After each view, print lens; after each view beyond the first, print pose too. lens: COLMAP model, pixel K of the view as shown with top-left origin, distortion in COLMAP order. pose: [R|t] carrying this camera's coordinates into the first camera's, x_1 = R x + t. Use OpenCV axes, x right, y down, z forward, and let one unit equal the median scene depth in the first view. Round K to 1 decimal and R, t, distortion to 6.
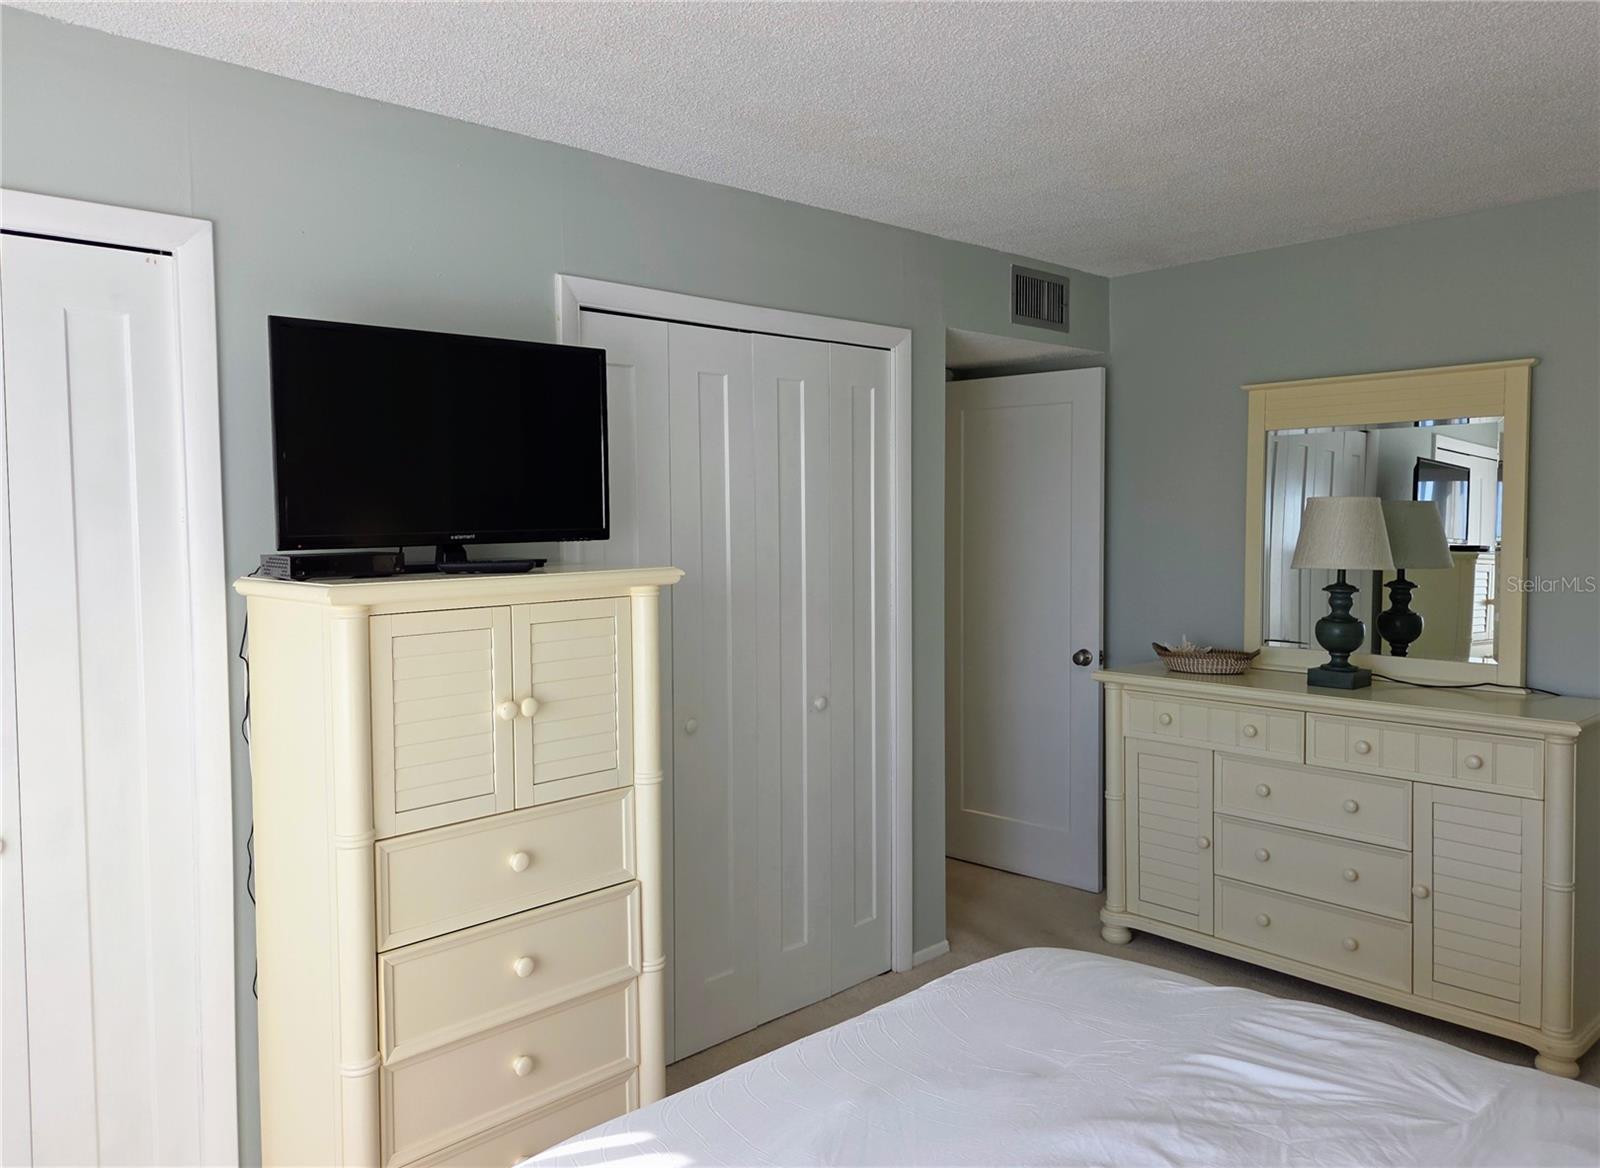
lens RADIAL K [[1154.0, 0, 799.5], [0, 1154.0, 578.6], [0, 0, 1]] dist [0.007046, 0.001332]
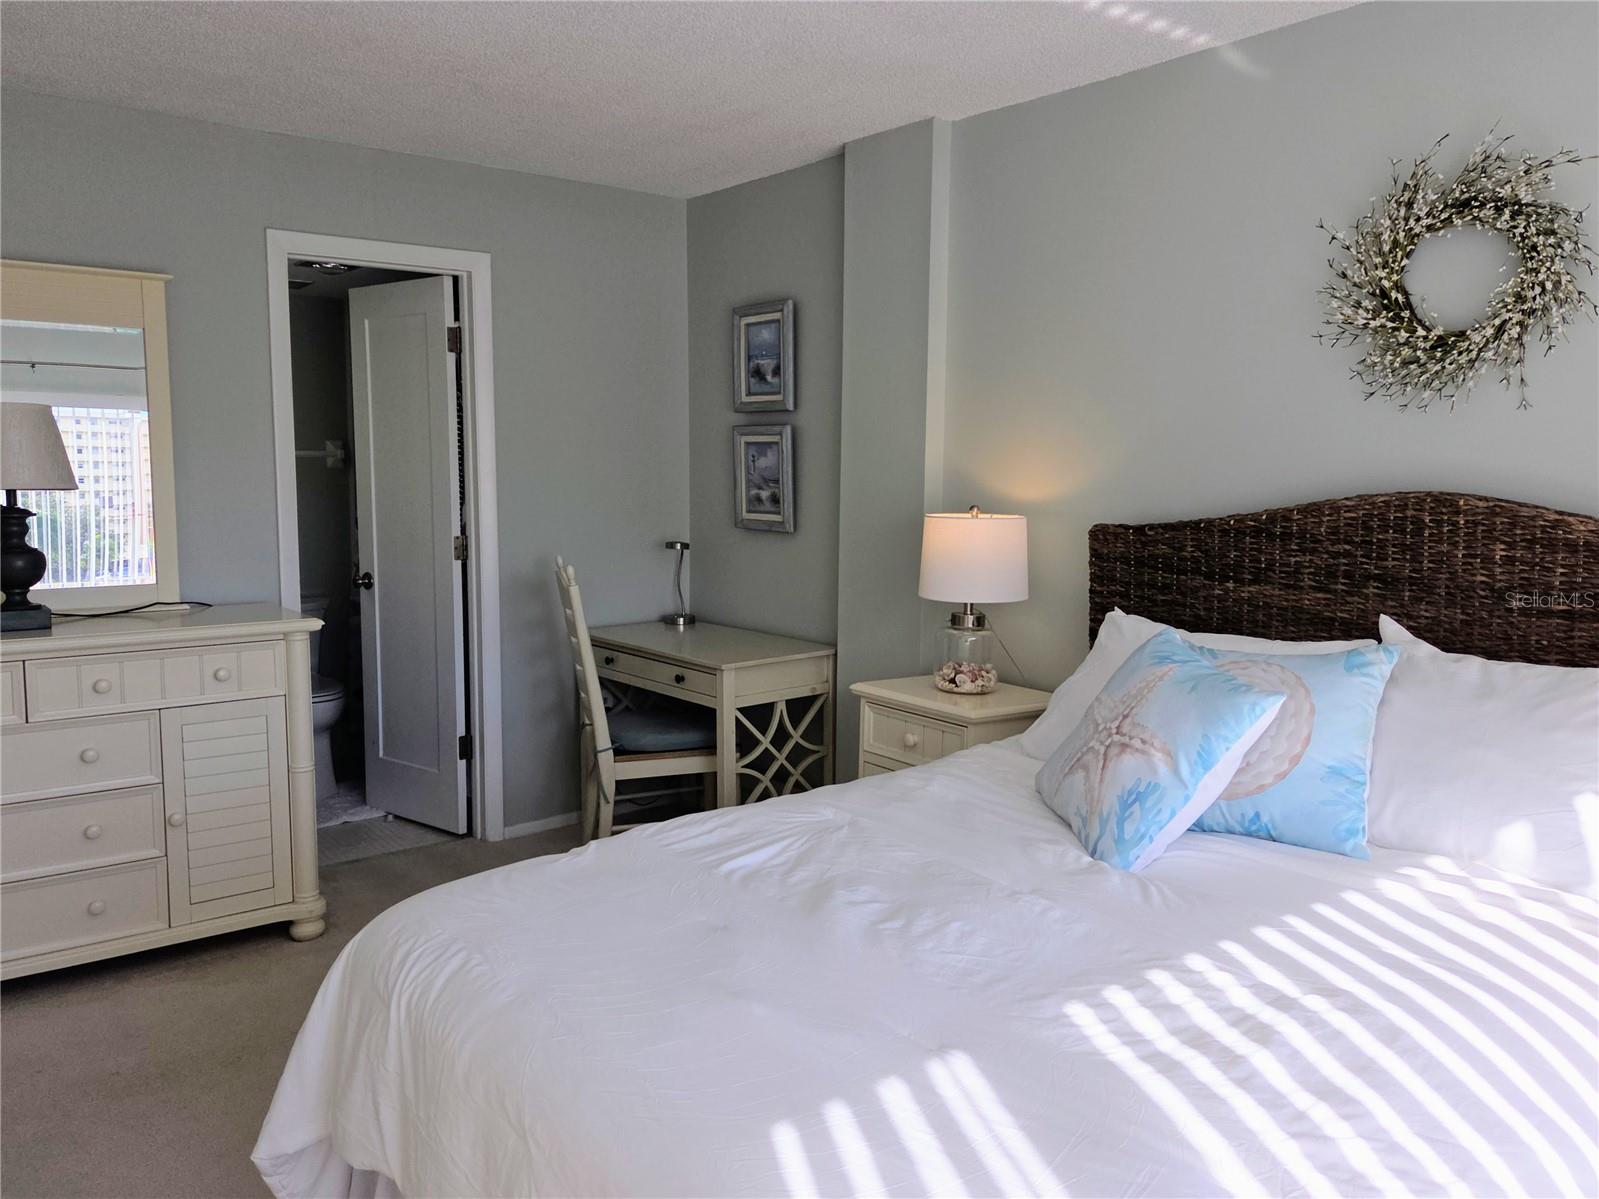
lens RADIAL K [[1204.8, 0, 795.9], [0, 1204.8, 602.8], [0, 0, 1]] dist [0.005289, 0.002653]
pose [[0.086917, -0.106462, 0.990511, -0.406545], [0.046115, 0.993638, 0.102751, 0.009911], [-0.995148, 0.036747, 0.091274, 0.389170]]
